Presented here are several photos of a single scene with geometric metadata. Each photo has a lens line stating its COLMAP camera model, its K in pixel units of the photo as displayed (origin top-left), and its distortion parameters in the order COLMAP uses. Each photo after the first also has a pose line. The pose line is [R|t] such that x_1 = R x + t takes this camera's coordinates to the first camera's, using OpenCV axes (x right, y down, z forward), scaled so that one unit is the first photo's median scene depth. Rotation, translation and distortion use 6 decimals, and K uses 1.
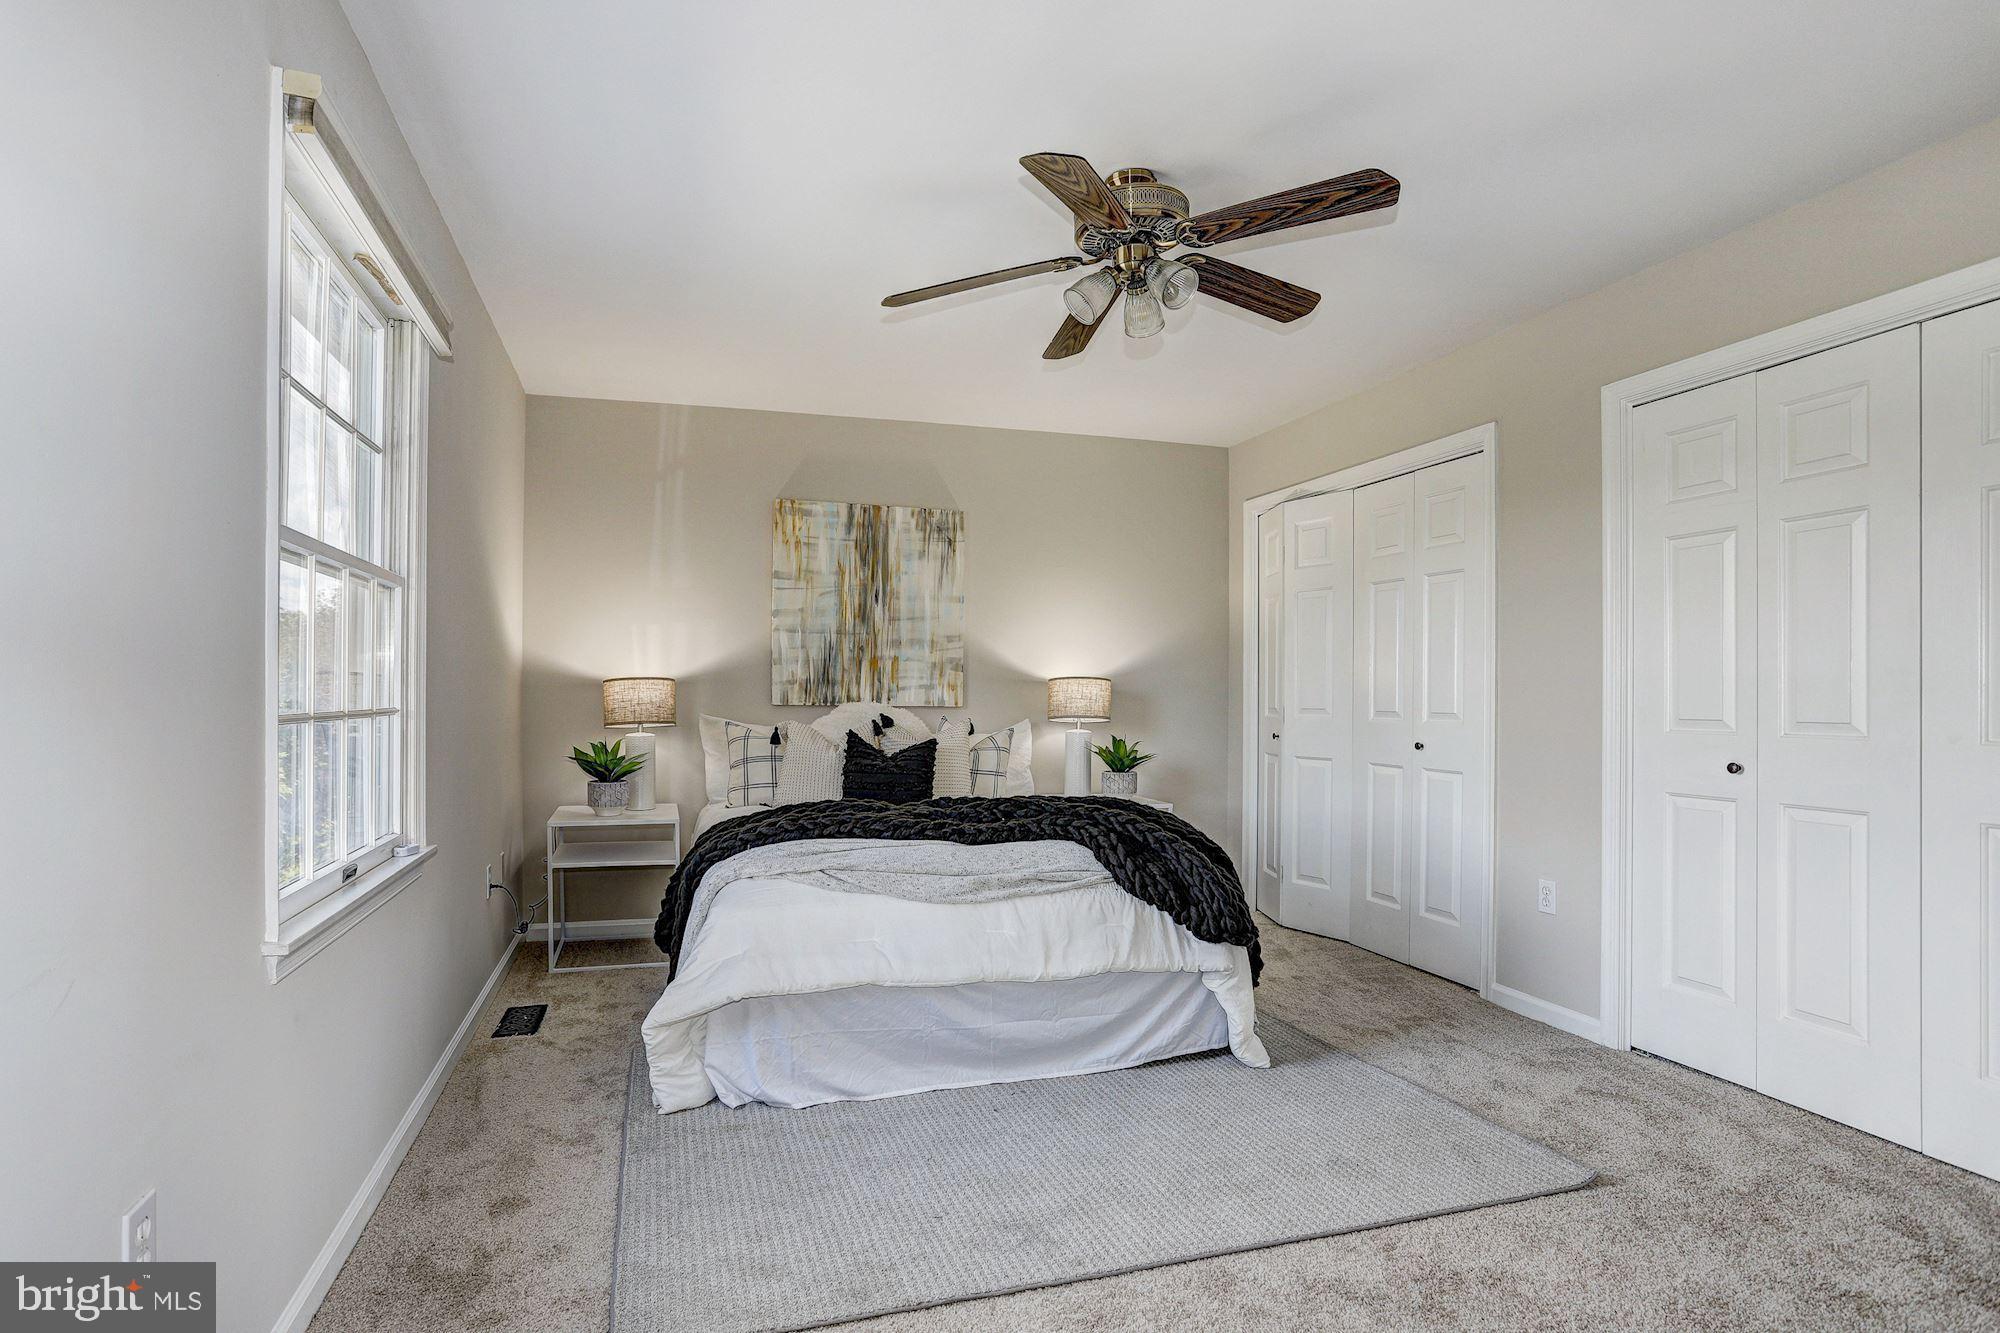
lens RADIAL K [[964.5, 0, 993.9], [0, 964.5, 695.5], [0, 0, 1]] dist [-0.033834, 0.002230]
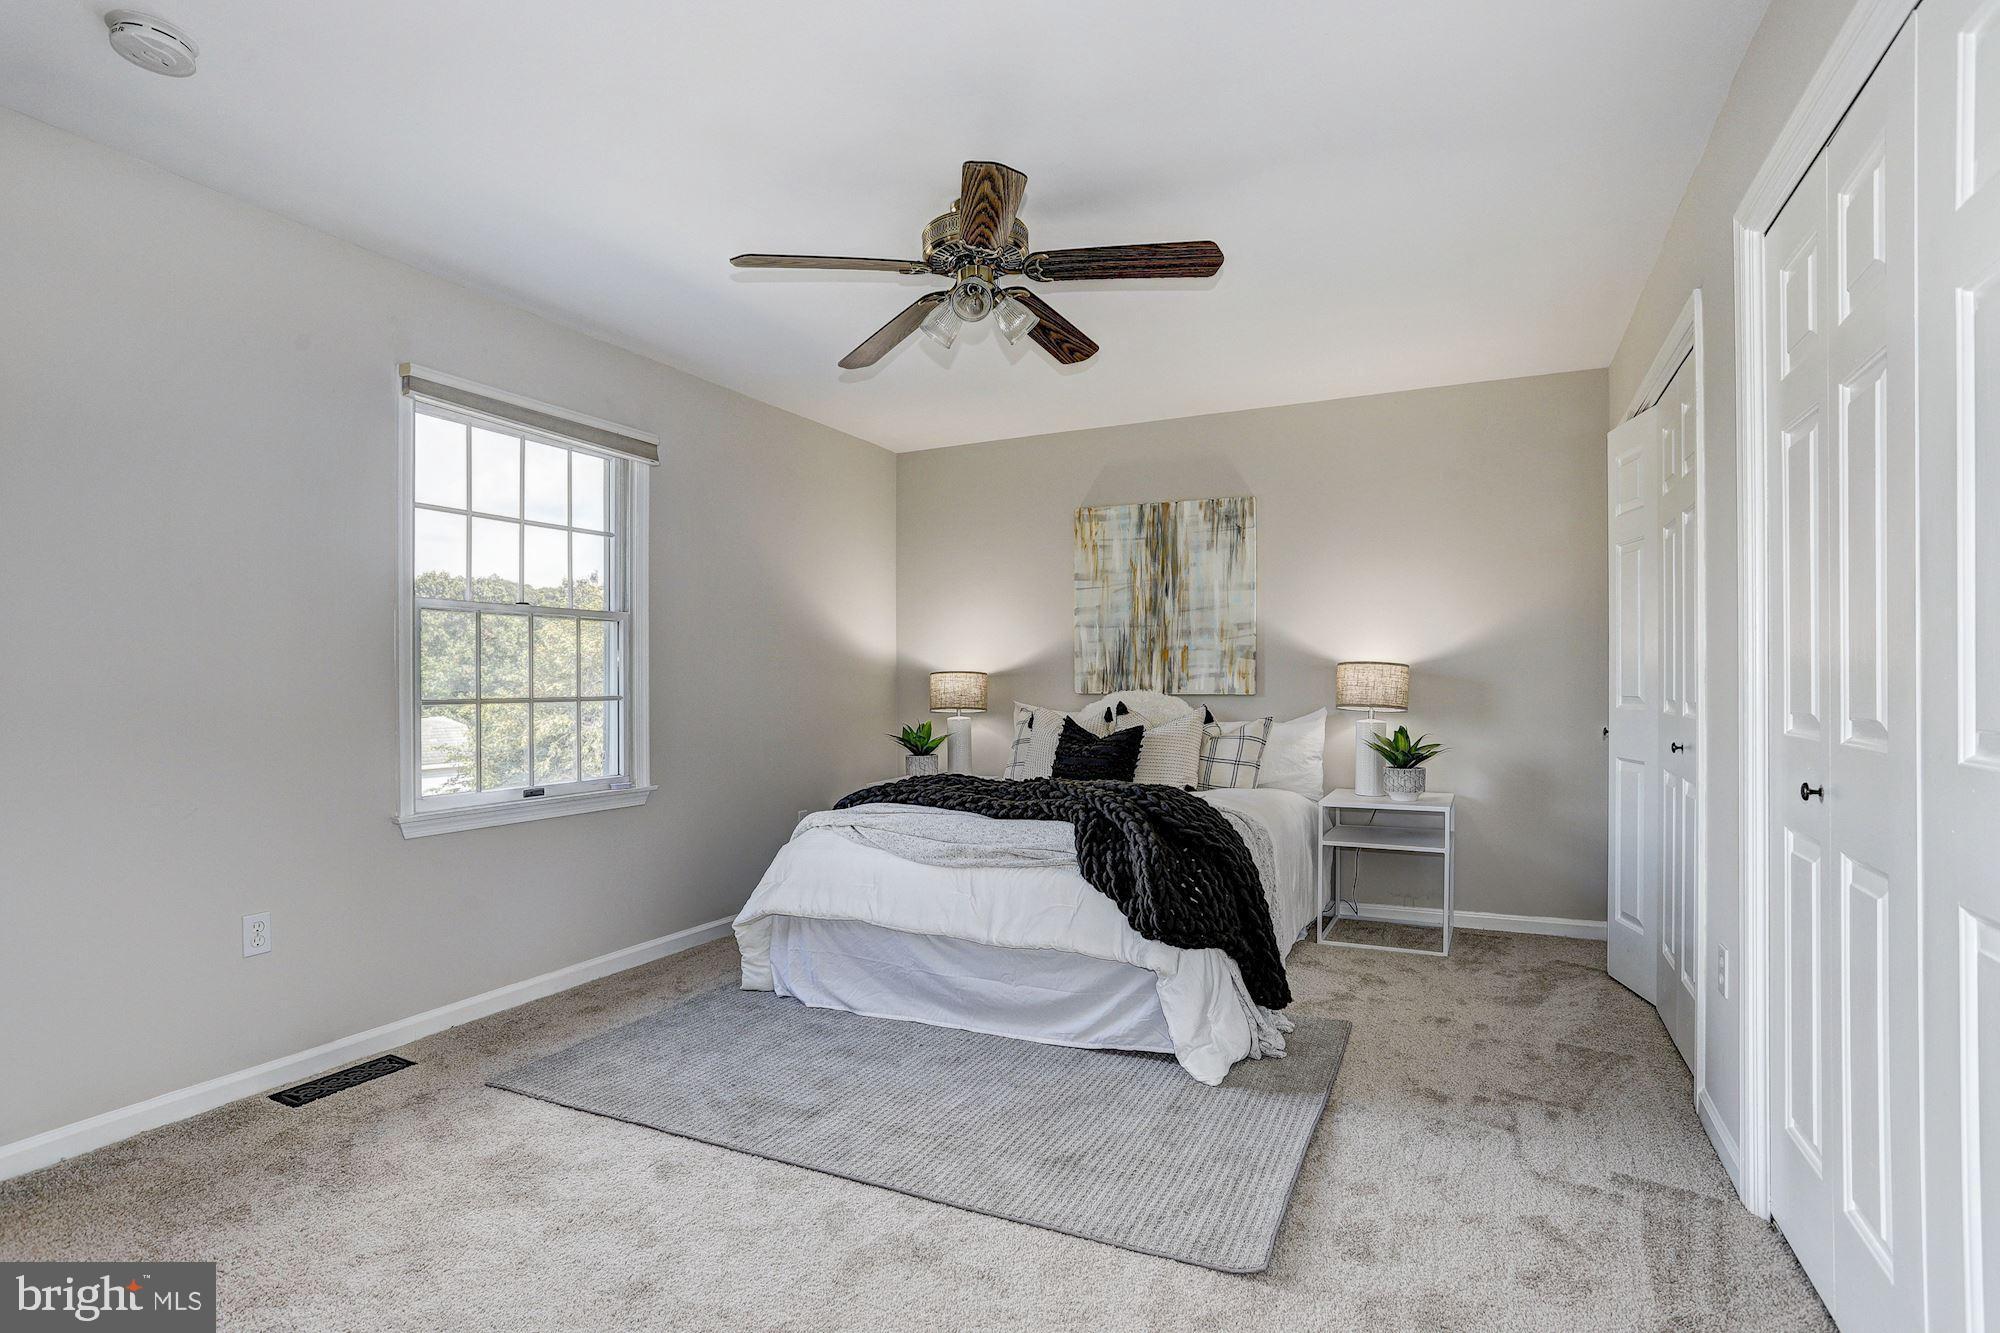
lens RADIAL K [[964.5, 0, 1017.1], [0, 964.5, 675.4], [0, 0, 1]] dist [-0.033834, 0.002230]
pose [[0.760738, -0.013219, -0.648925, 0.442490], [0.007736, 0.999906, -0.011299, 0.000994], [0.649014, 0.003575, 0.760768, 0.101897]]
